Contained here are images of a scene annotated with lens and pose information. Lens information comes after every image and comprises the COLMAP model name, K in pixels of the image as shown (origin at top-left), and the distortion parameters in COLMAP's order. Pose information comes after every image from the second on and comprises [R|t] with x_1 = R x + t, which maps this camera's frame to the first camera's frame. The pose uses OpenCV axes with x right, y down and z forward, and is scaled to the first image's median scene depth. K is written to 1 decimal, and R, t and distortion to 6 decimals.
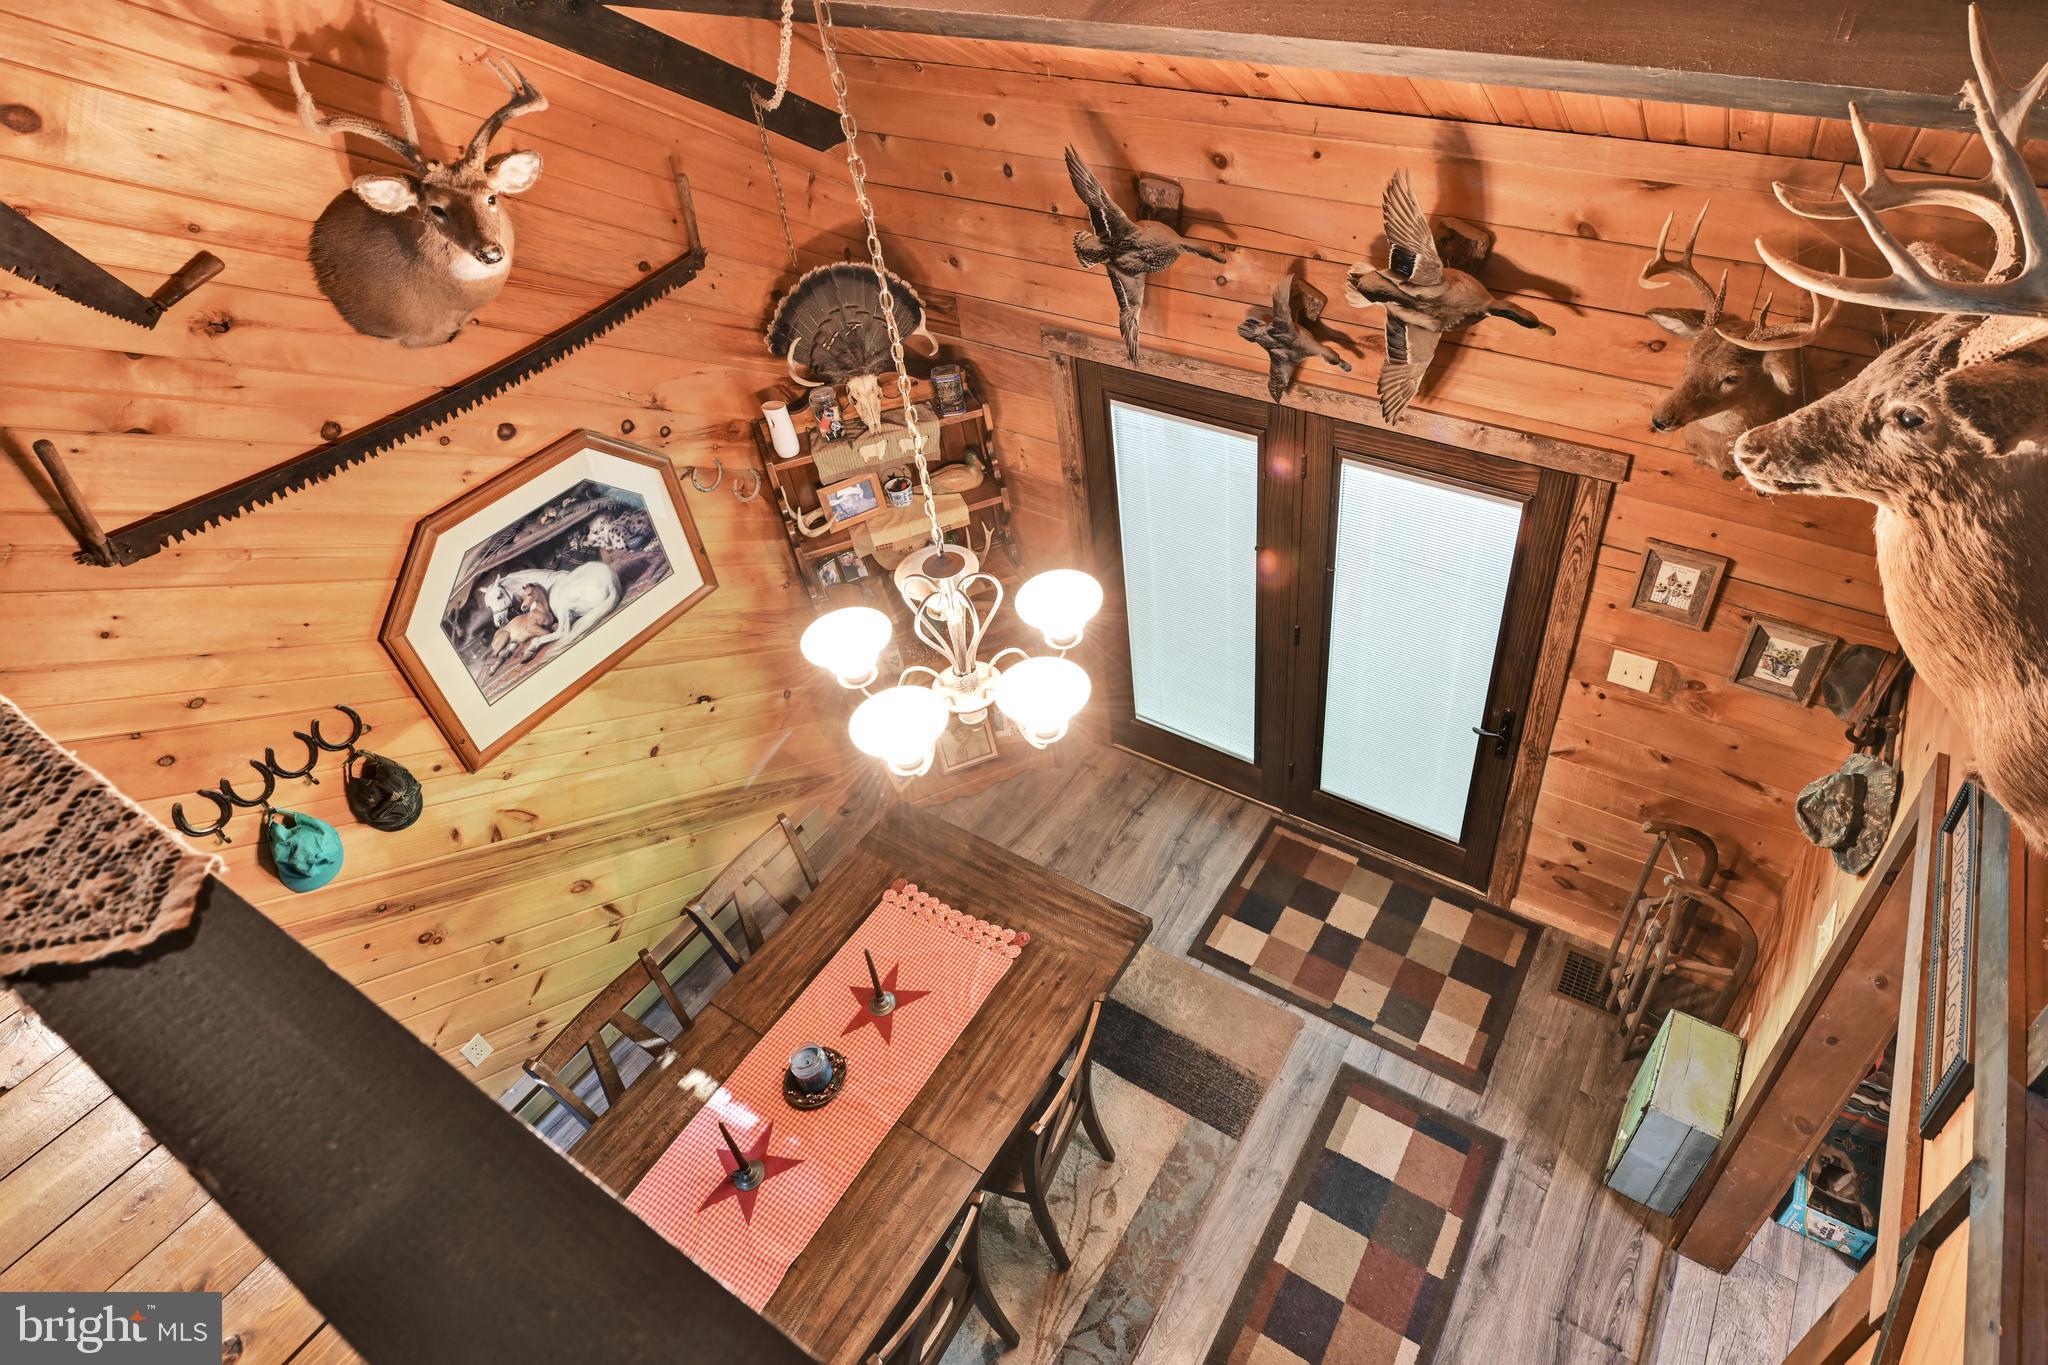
lens RADIAL K [[1132.5, 0, 1031.7], [0, 1132.5, 683.4], [0, 0, 1]] dist [-0.005954, 0.000425]
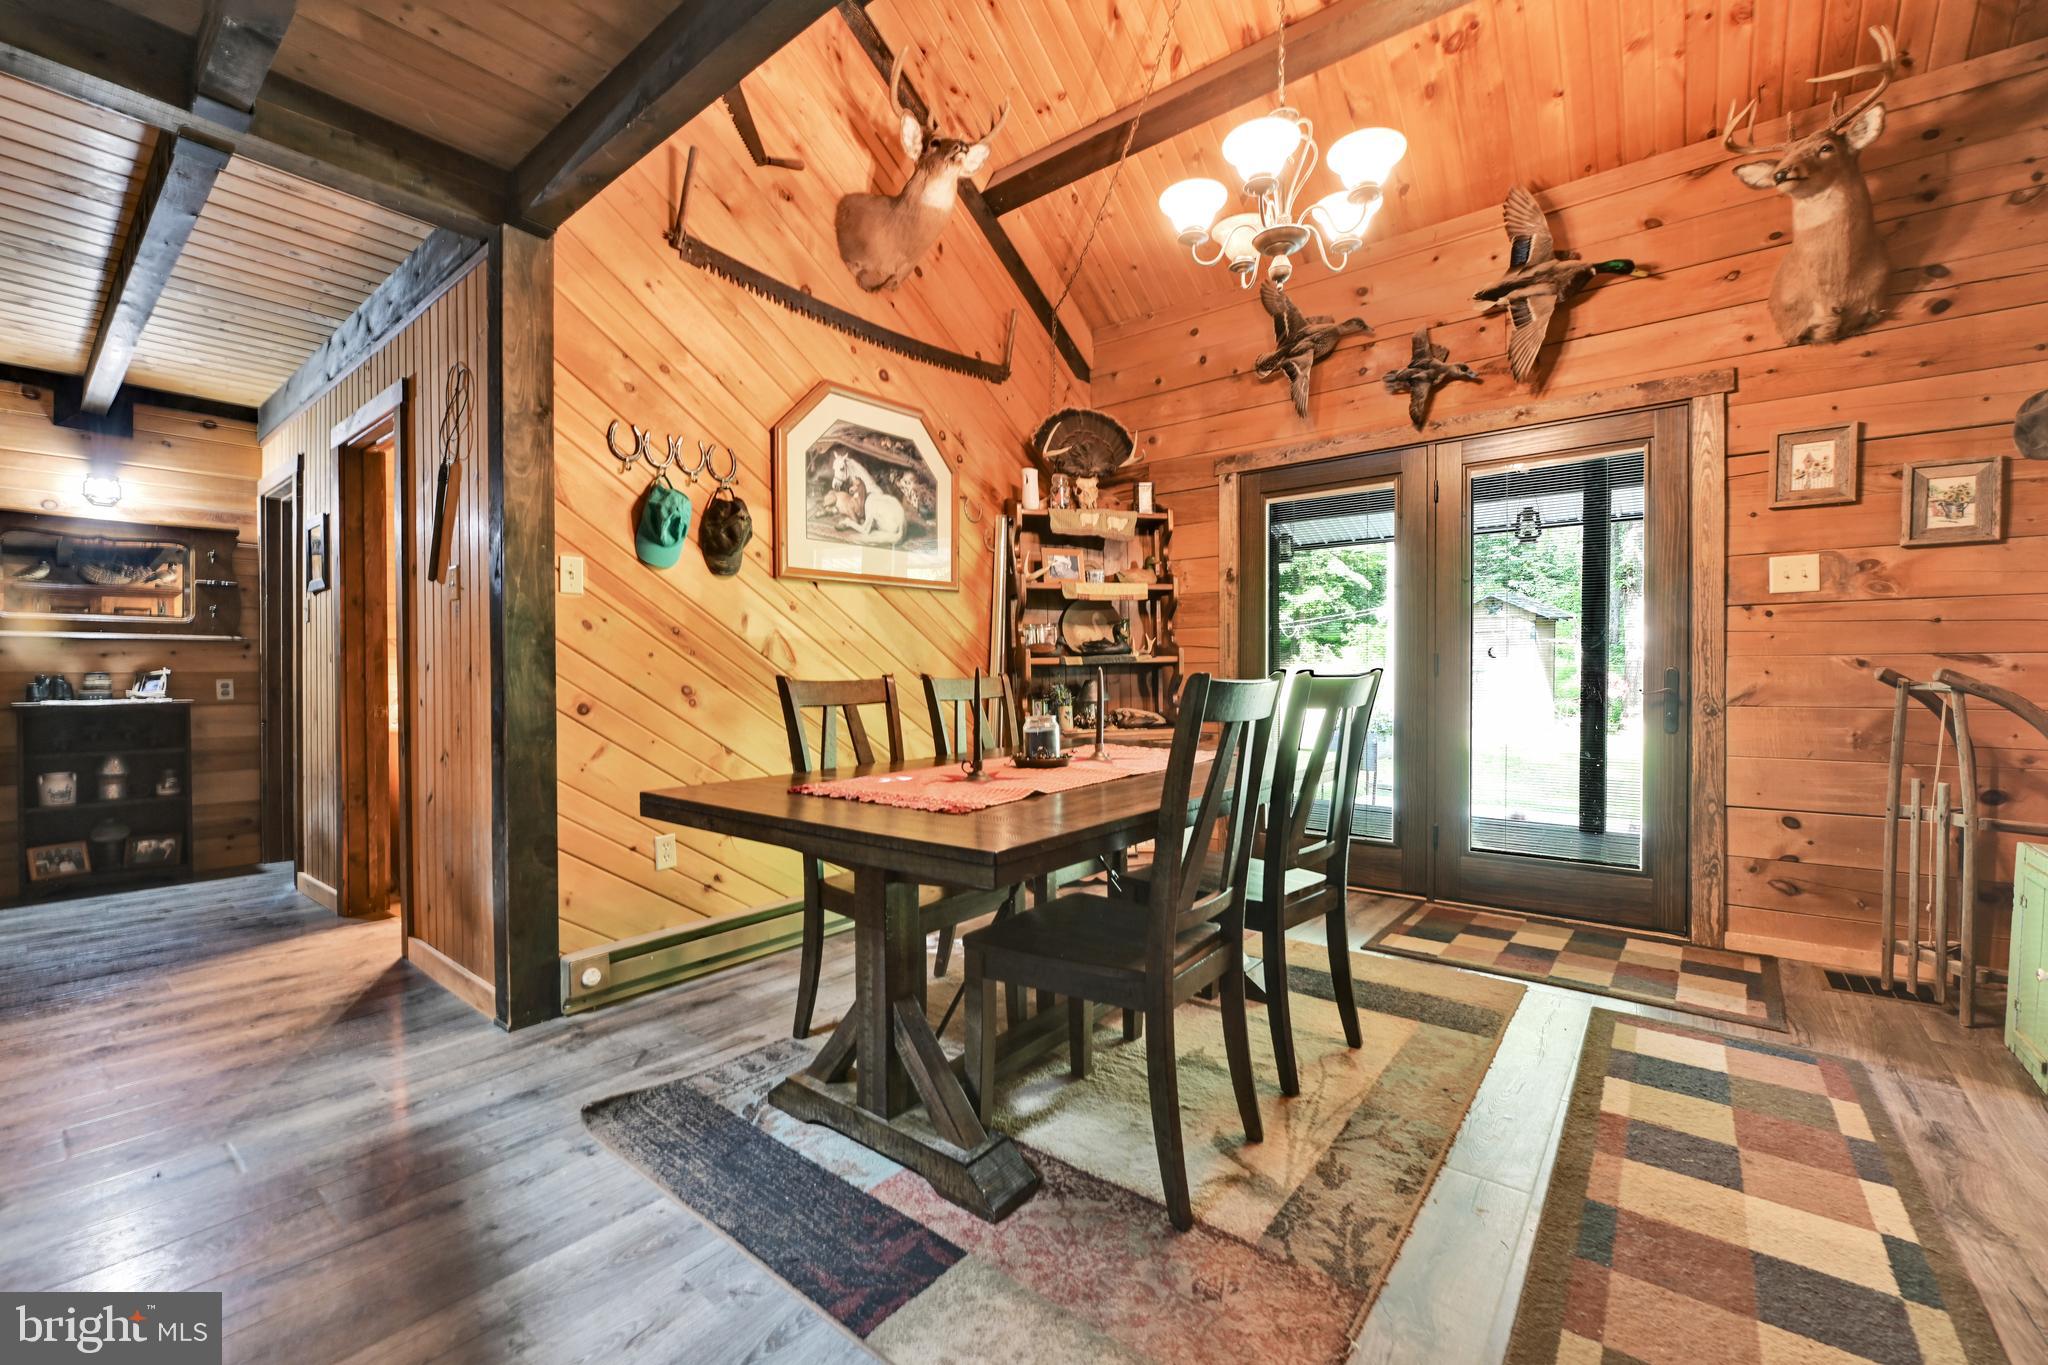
lens RADIAL K [[837.8, 0, 941.3], [0, 837.8, 681.9], [0, 0, 1]] dist [-0.003145, -0.001609]
pose [[0.982461, 0.102931, -0.155486, -0.158768], [-0.178120, 0.764748, -0.619221, 0.713840], [0.055170, 0.636055, 0.769669, 0.369750]]
